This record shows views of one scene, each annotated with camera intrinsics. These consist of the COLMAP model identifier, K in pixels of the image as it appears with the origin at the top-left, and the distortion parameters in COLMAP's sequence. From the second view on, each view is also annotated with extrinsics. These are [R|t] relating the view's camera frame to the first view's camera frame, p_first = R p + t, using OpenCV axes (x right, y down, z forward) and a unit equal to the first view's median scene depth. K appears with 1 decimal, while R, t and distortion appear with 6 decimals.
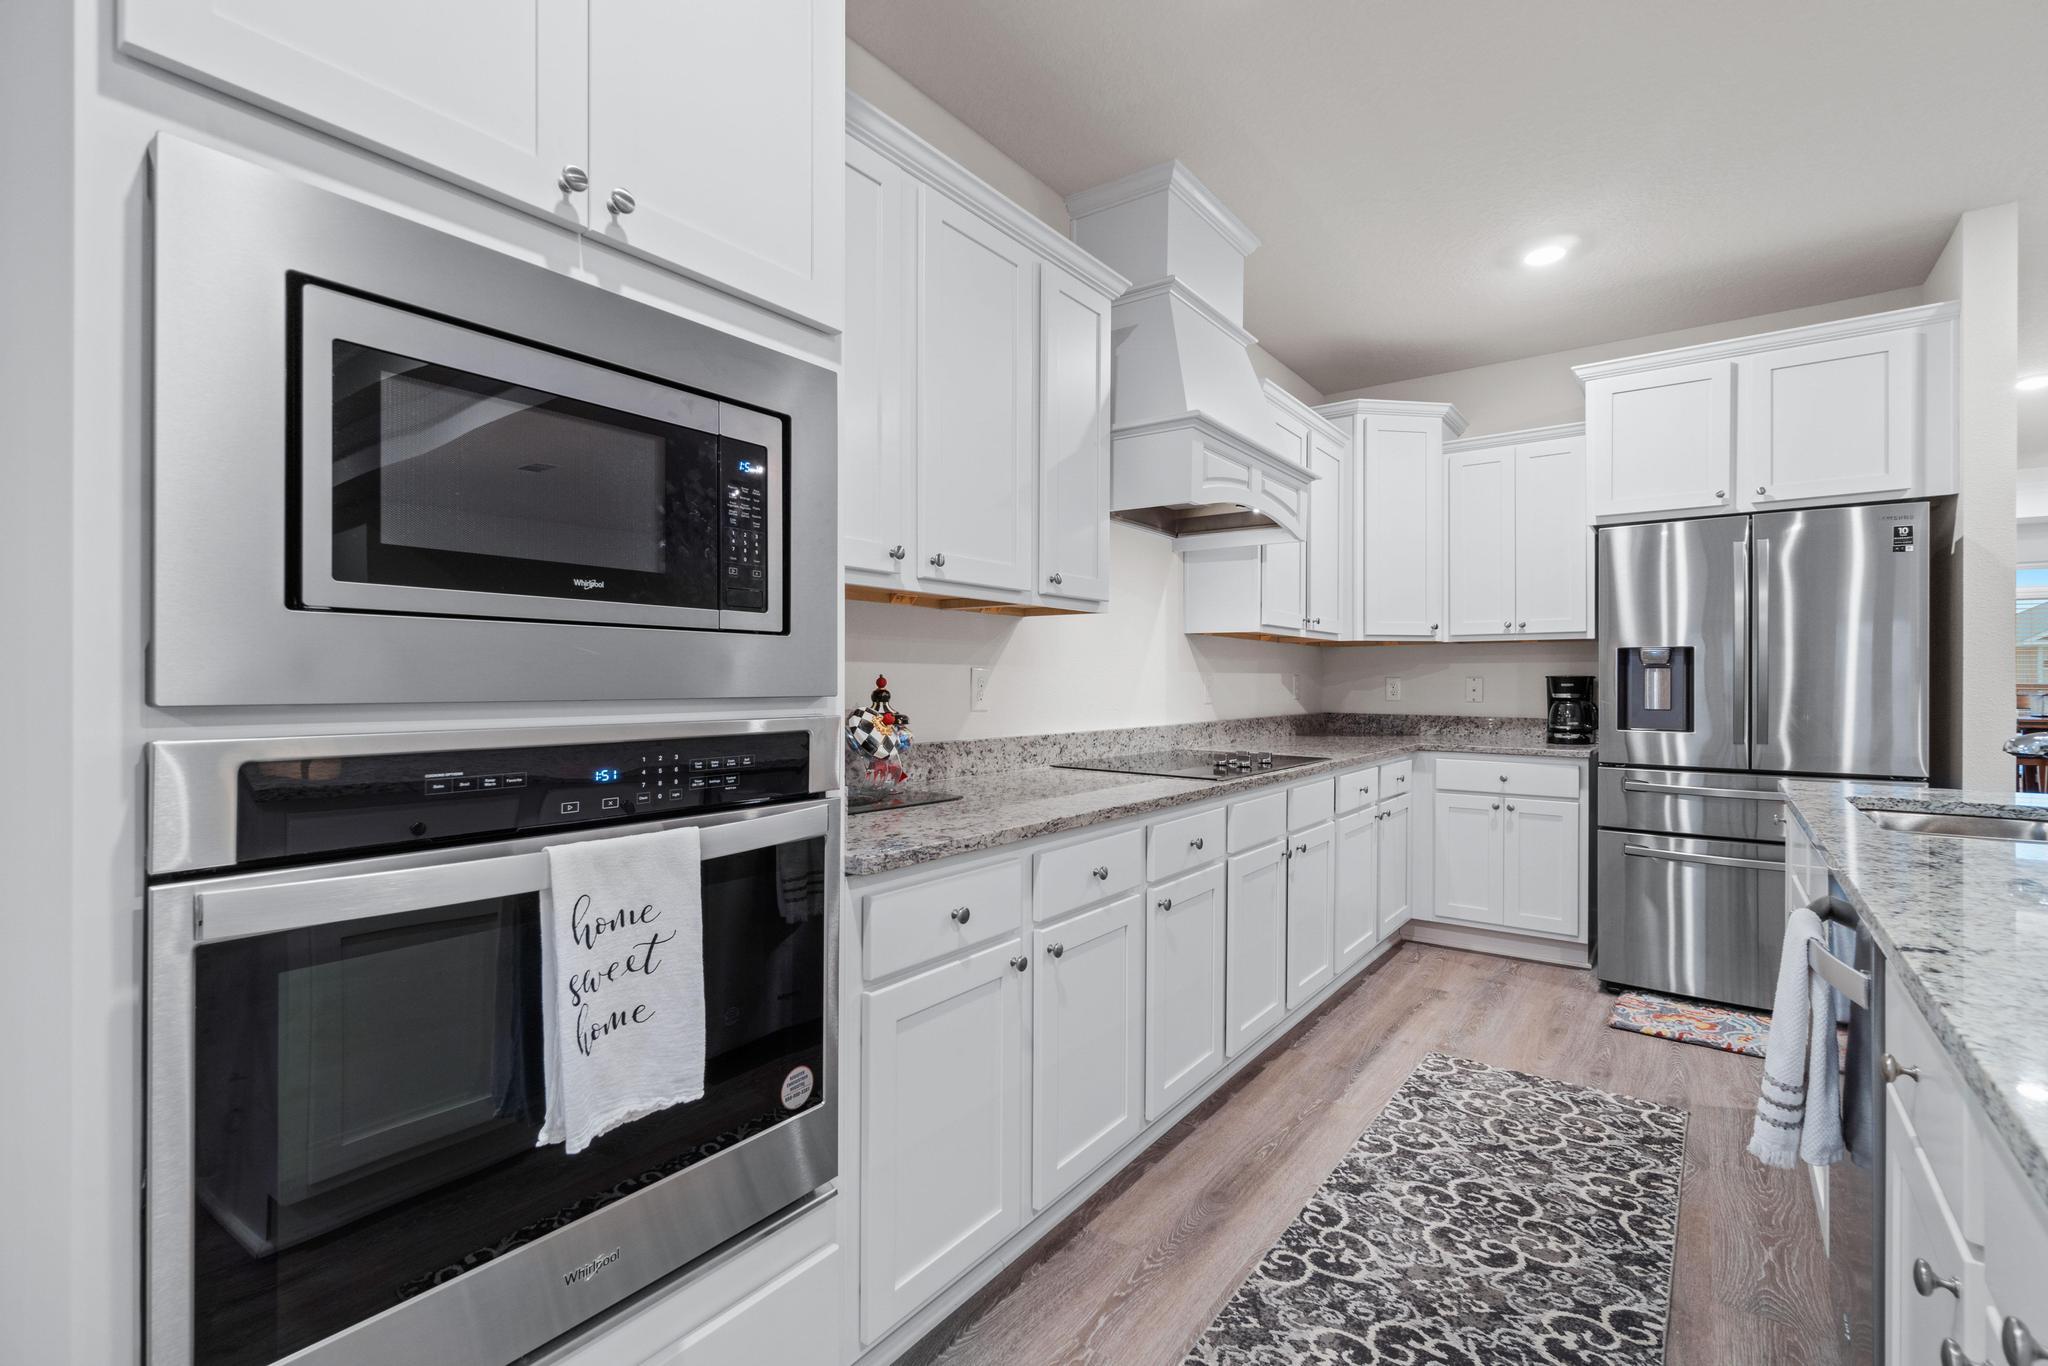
lens RADIAL K [[906.0, 0, 1012.9], [0, 906.0, 678.7], [0, 0, 1]] dist [-0.007614, 0.001301]
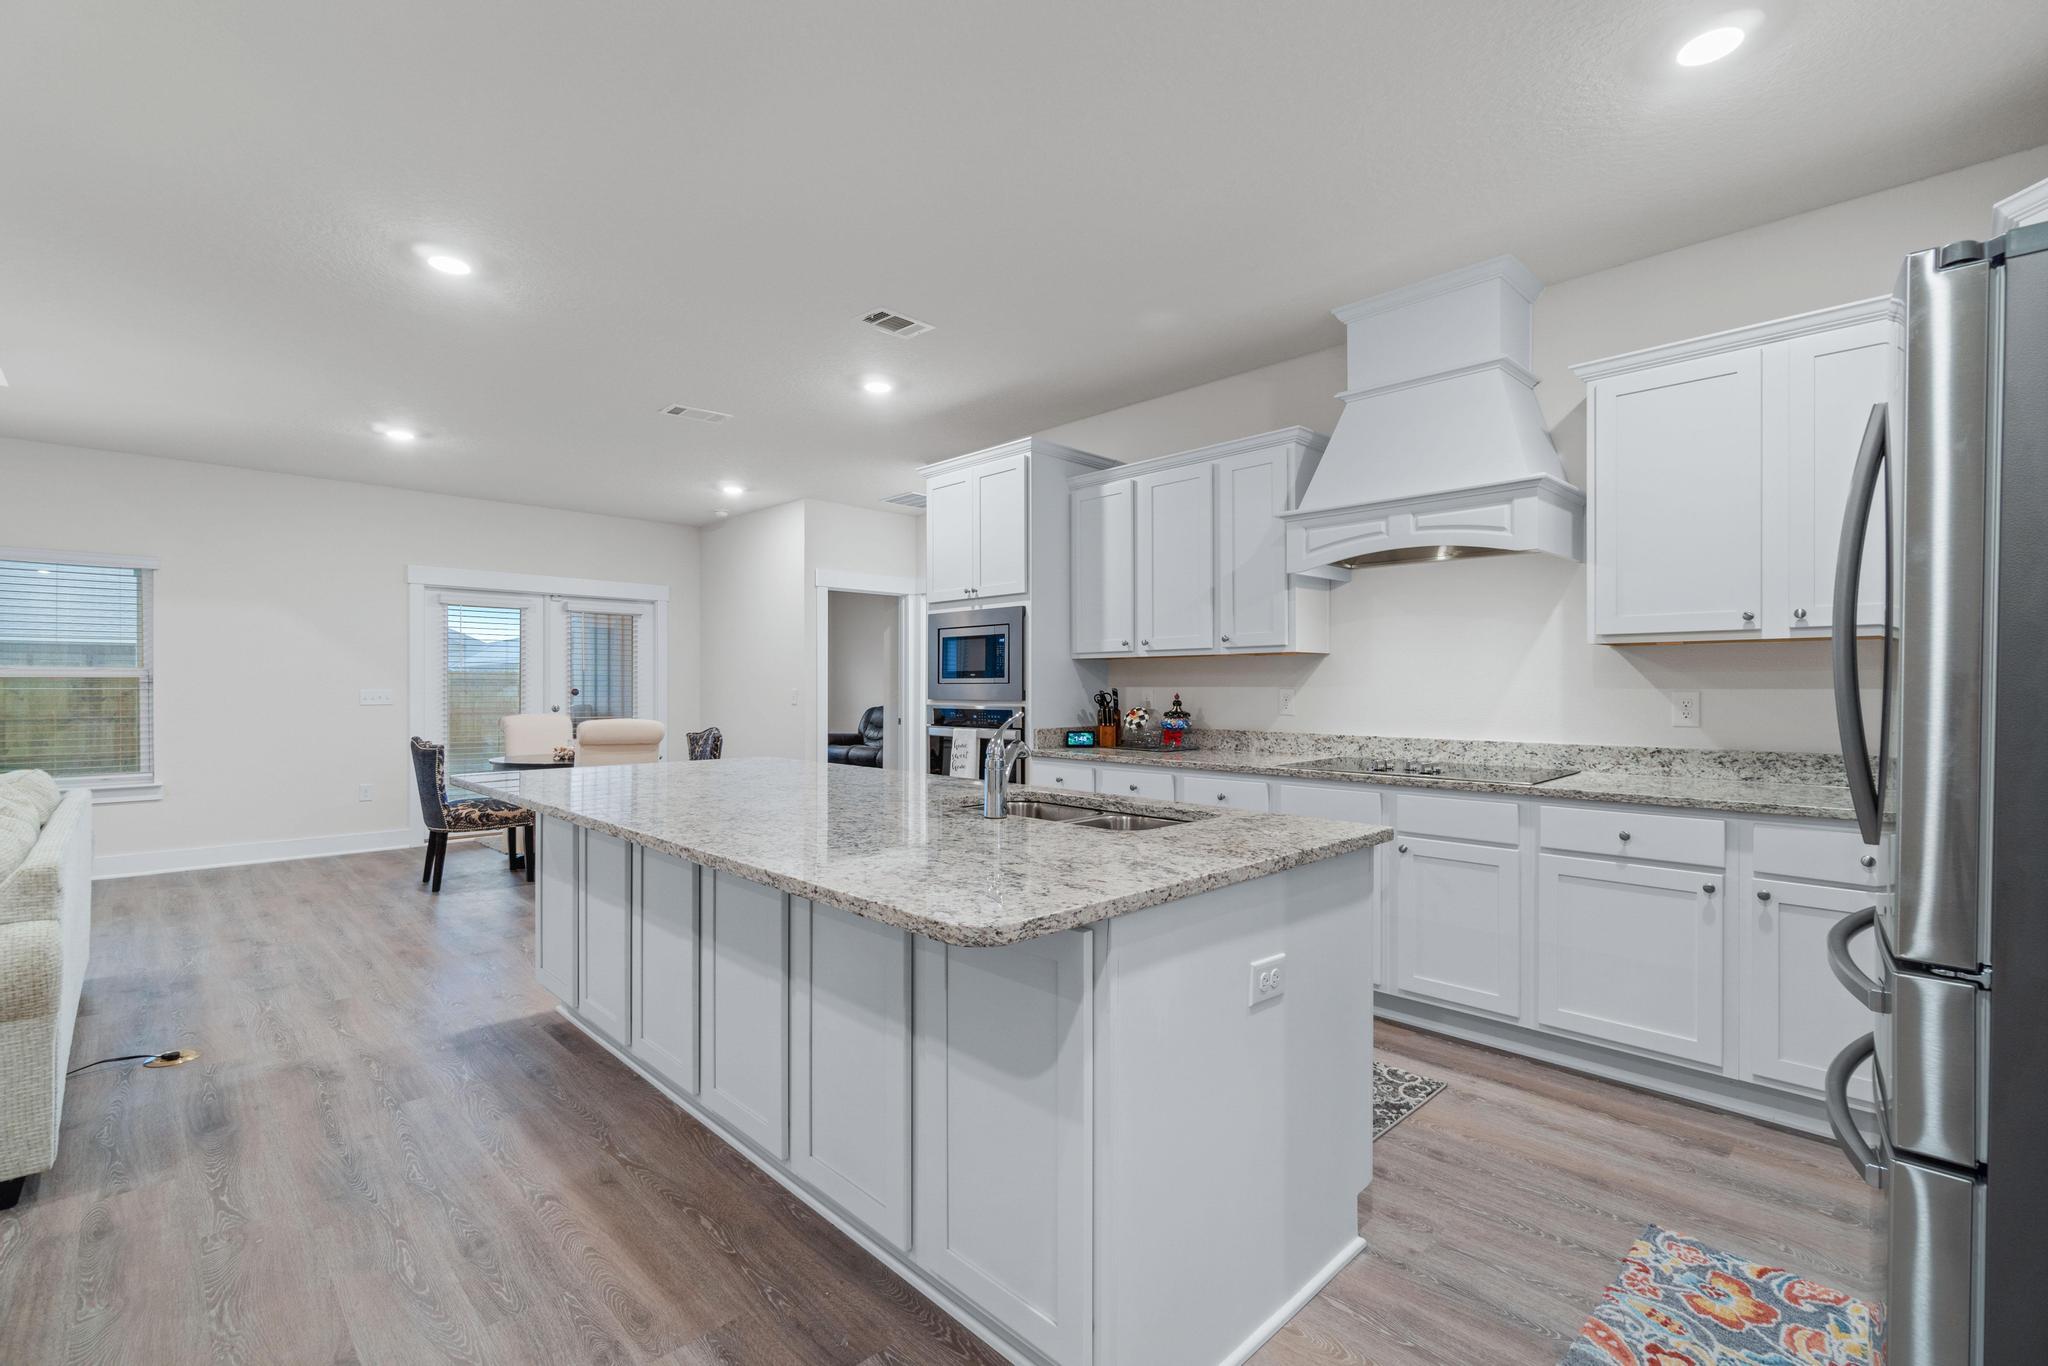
lens RADIAL K [[906.0, 0, 1020.2], [0, 906.0, 693.3], [0, 0, 1]] dist [-0.007614, 0.001301]
pose [[-0.140087, 0.004250, -0.990130, 1.384066], [0.002849, 0.999988, 0.003890, -0.009664], [0.990135, -0.002276, -0.140098, 0.640274]]
